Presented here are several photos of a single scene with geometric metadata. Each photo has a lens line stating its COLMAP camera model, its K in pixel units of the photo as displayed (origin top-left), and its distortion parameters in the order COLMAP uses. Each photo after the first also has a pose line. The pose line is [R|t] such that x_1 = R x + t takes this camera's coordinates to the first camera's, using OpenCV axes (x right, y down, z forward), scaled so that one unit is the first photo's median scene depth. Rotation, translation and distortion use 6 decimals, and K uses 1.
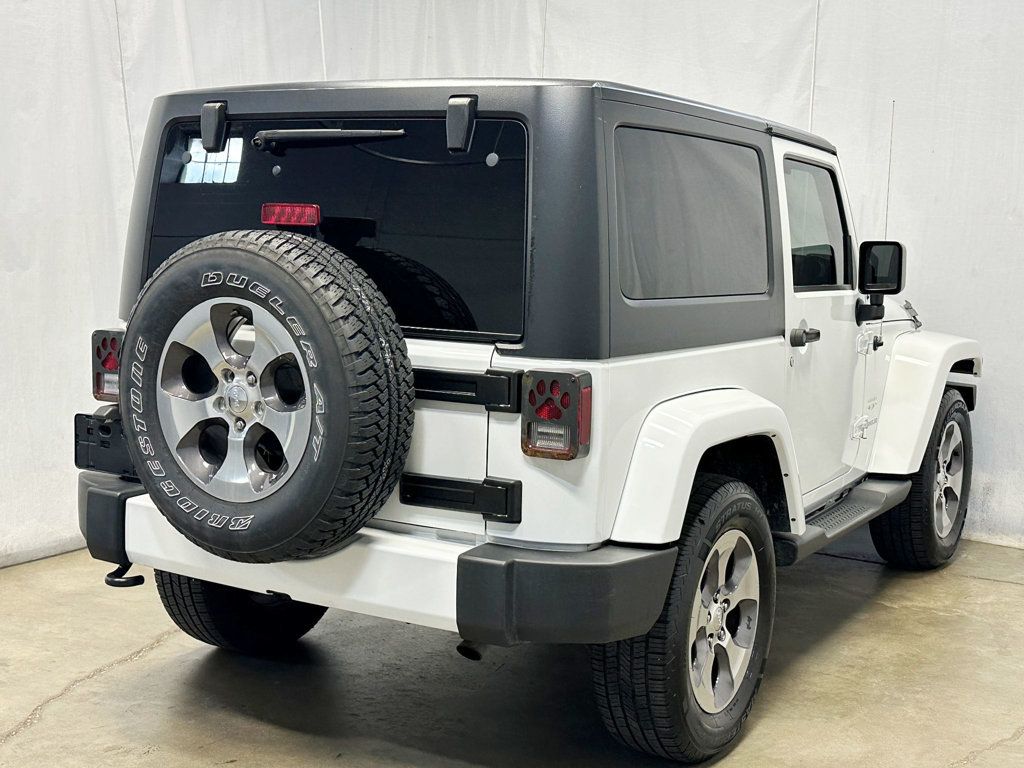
lens RADIAL K [[1305.7, 0, 512.0], [0, 1305.7, 384.0], [0, 0, 1]] dist [0.124326, -0.015252]
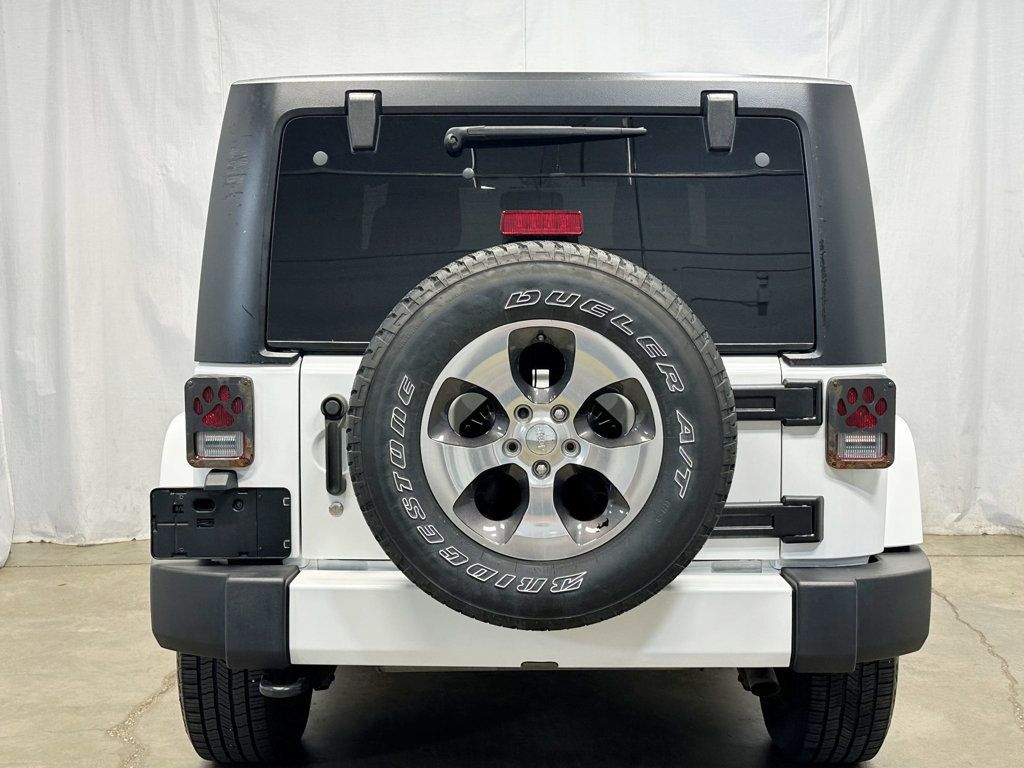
lens RADIAL K [[1305.7, 0, 512.0], [0, 1305.7, 384.0], [0, 0, 1]] dist [0.124326, -0.015252]
pose [[0.861828, -0.072387, 0.502009, -0.654361], [0.083279, 0.996526, 0.000725, -0.026431], [-0.500318, 0.041182, 0.864862, 0.278604]]
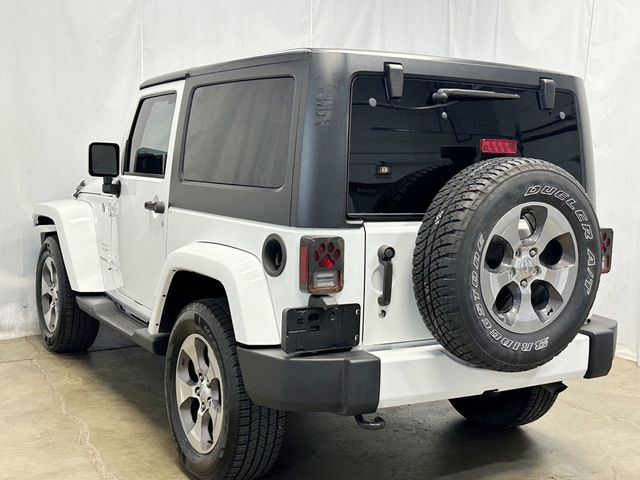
lens RADIAL K [[841.7, 0, 320.0], [0, 841.7, 240.0], [0, 0, 1]] dist [0.131103, 0.002703]
pose [[0.456962, -0.105971, 0.883151, -1.214717], [0.086160, 0.993482, 0.074629, -0.117033], [-0.885303, 0.041990, 0.463114, 0.757891]]
